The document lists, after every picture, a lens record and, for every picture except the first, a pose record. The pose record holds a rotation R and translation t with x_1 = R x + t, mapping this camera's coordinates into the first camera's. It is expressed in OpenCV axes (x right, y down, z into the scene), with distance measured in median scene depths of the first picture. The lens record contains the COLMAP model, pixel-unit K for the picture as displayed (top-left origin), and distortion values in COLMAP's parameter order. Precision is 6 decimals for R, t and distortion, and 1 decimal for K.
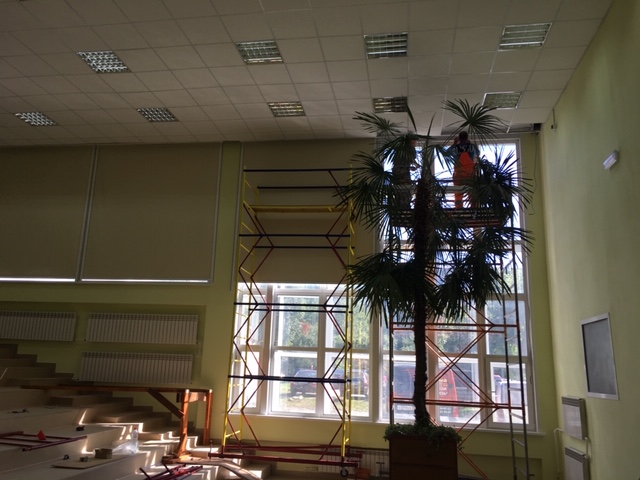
lens RADIAL K [[541.4, 0, 317.3], [0, 541.4, 245.0], [0, 0, 1]] dist [0.077196, -0.118003]
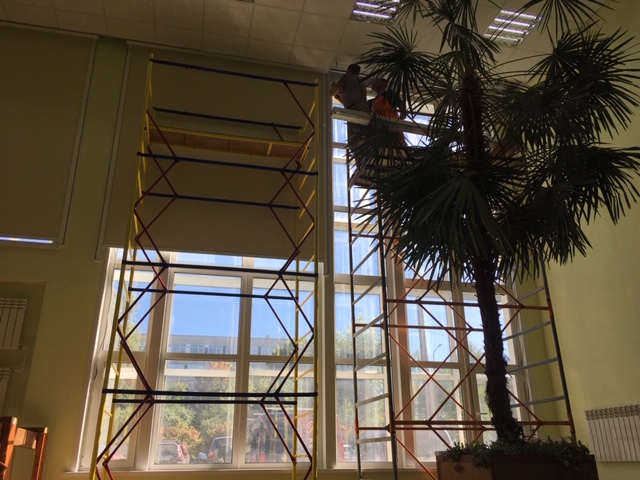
lens RADIAL K [[534.2, 0, 320.0], [0, 534.2, 240.0], [0, 0, 1]] dist [0.077609, -0.113722]
pose [[0.924389, 0.095763, 0.369234, -0.155185], [-0.041306, 0.987412, -0.152681, 0.146300], [-0.379207, 0.125885, 0.916709, 0.363561]]
